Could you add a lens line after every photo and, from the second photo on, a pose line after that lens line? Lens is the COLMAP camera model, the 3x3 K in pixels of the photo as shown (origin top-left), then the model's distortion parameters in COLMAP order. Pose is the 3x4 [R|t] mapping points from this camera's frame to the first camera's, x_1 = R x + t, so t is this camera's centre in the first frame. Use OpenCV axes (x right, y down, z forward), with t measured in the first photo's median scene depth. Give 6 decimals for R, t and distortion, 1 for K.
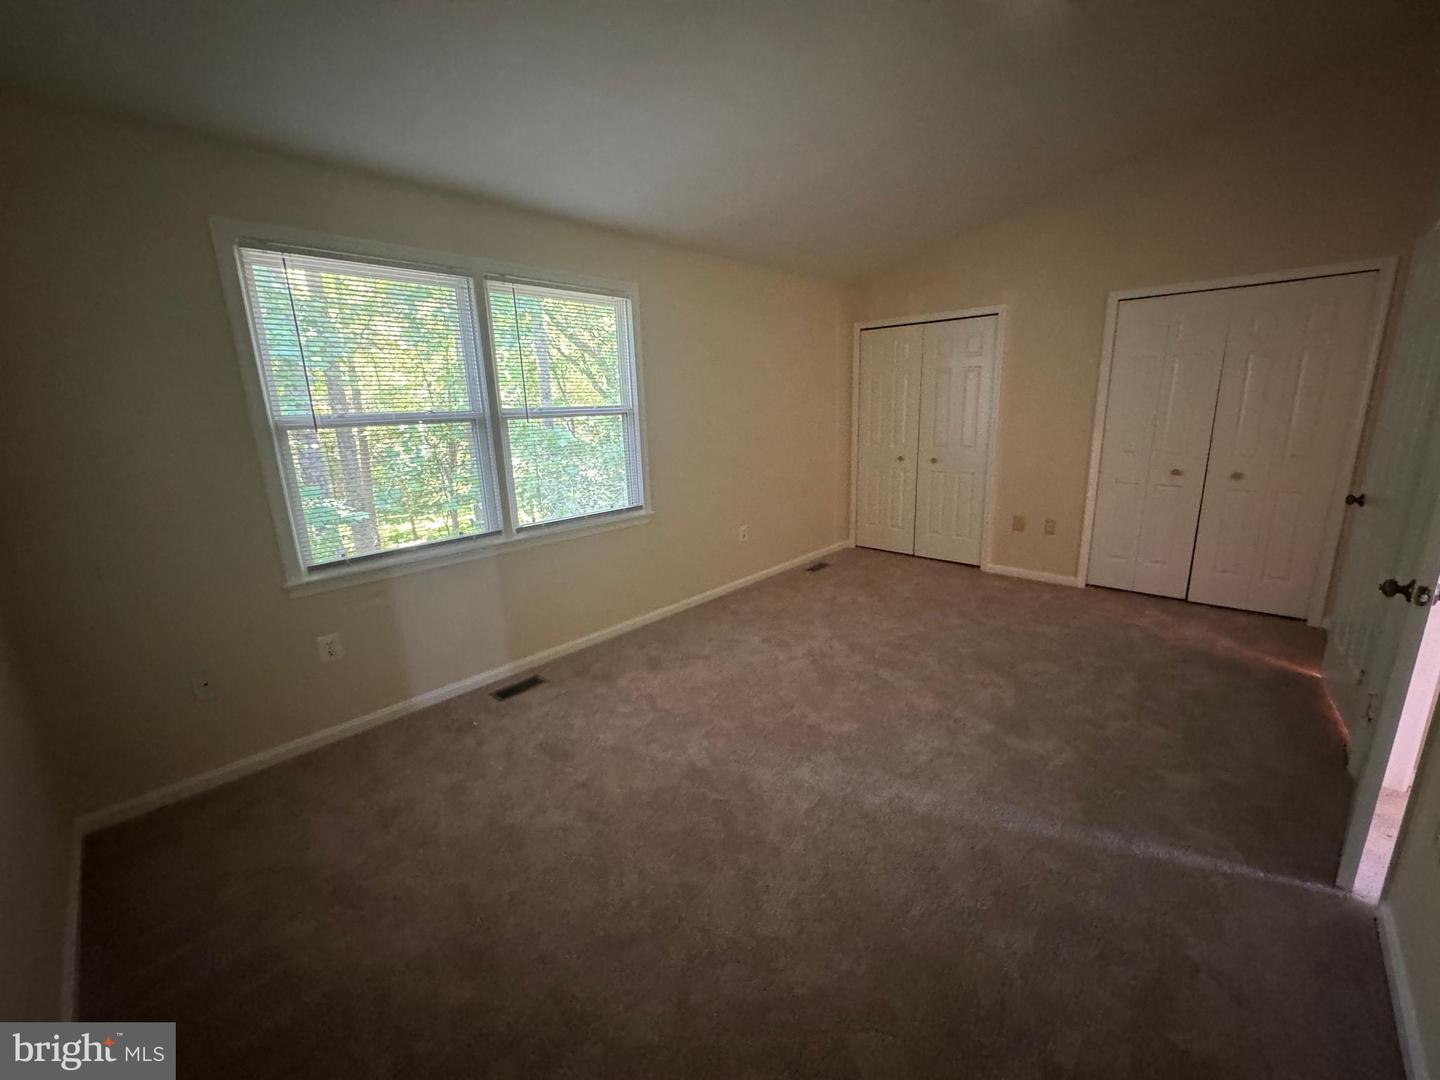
lens RADIAL K [[578.0, 0, 718.3], [0, 578.0, 541.0], [0, 0, 1]] dist [-0.001245, 0.000399]
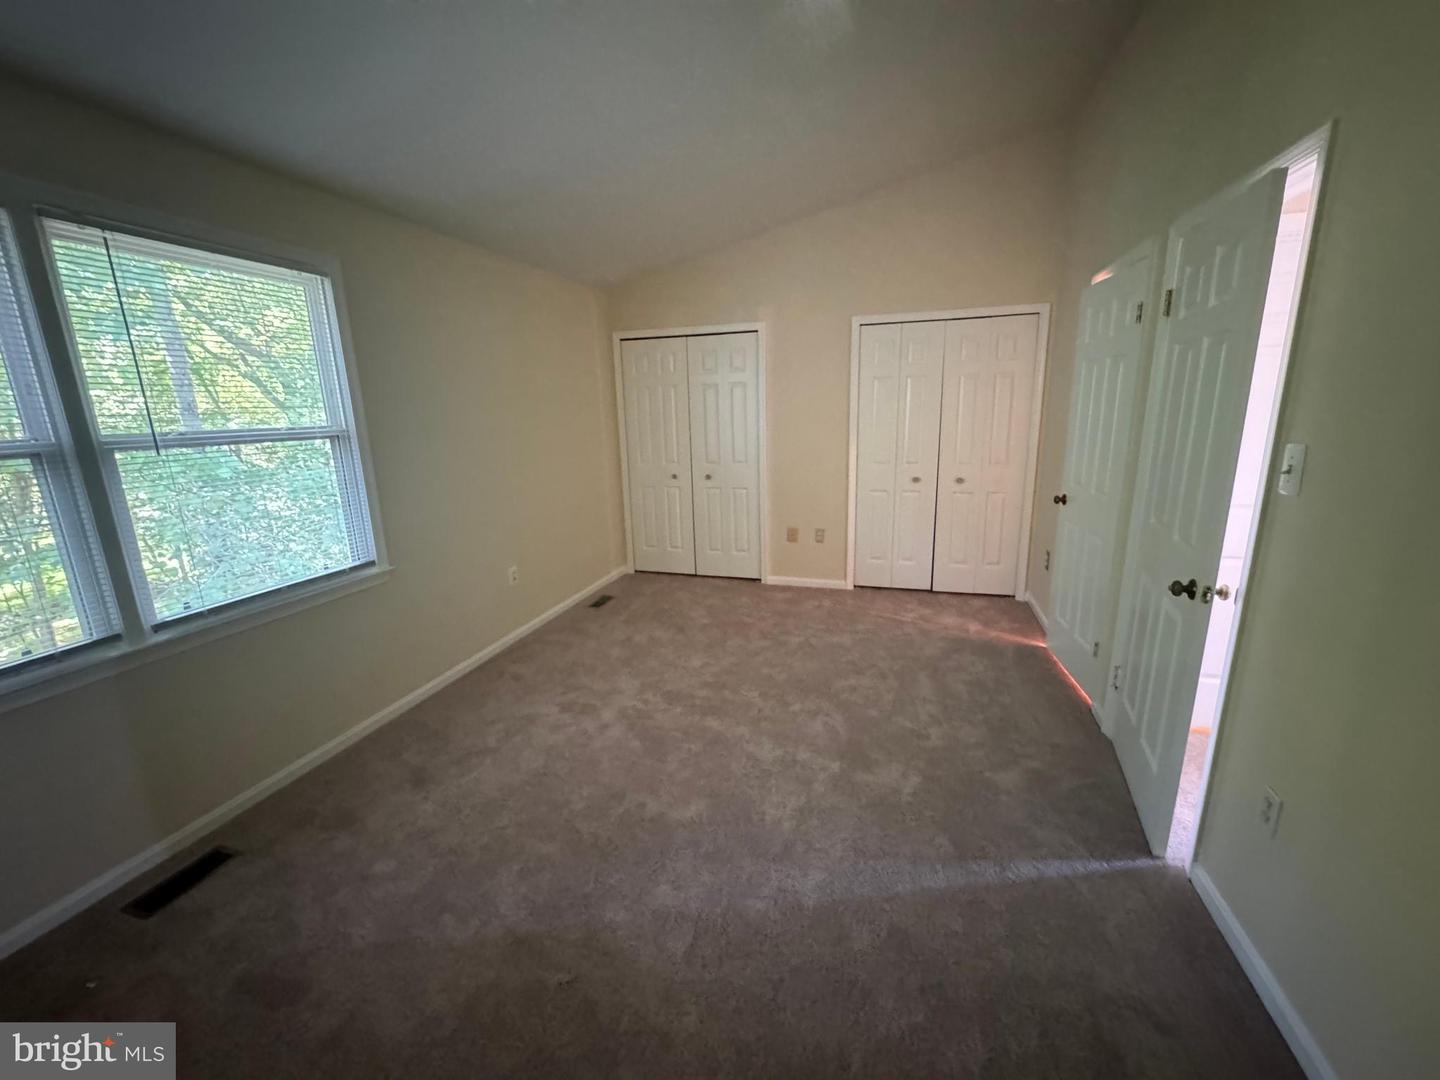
lens RADIAL K [[578.0, 0, 718.5], [0, 578.0, 539.5], [0, 0, 1]] dist [-0.001245, 0.000399]
pose [[0.900605, -0.092447, 0.424694, -0.056286], [0.101445, 0.994840, 0.001431, -0.052935], [-0.422635, 0.041794, 0.905336, 0.176604]]
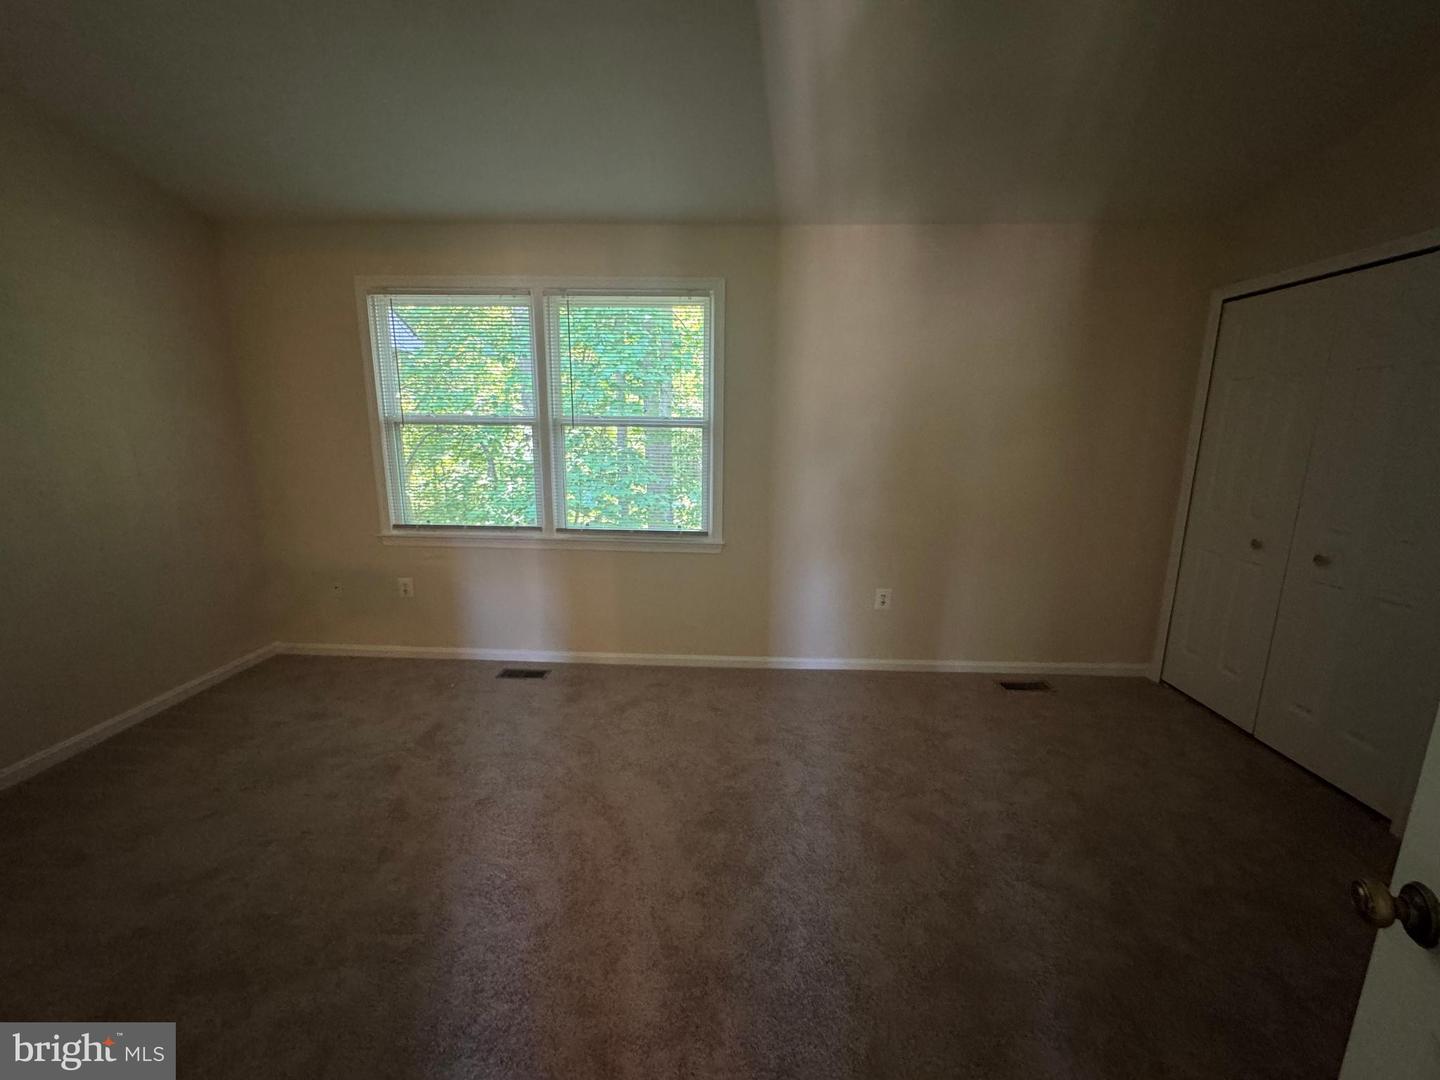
lens RADIAL K [[578.0, 0, 714.7], [0, 578.0, 532.4], [0, 0, 1]] dist [-0.001245, 0.000399]
pose [[0.654735, 0.184767, -0.732928, 0.612529], [-0.208144, 0.976246, 0.060168, -0.137128], [0.726635, 0.113160, 0.677640, 0.495480]]
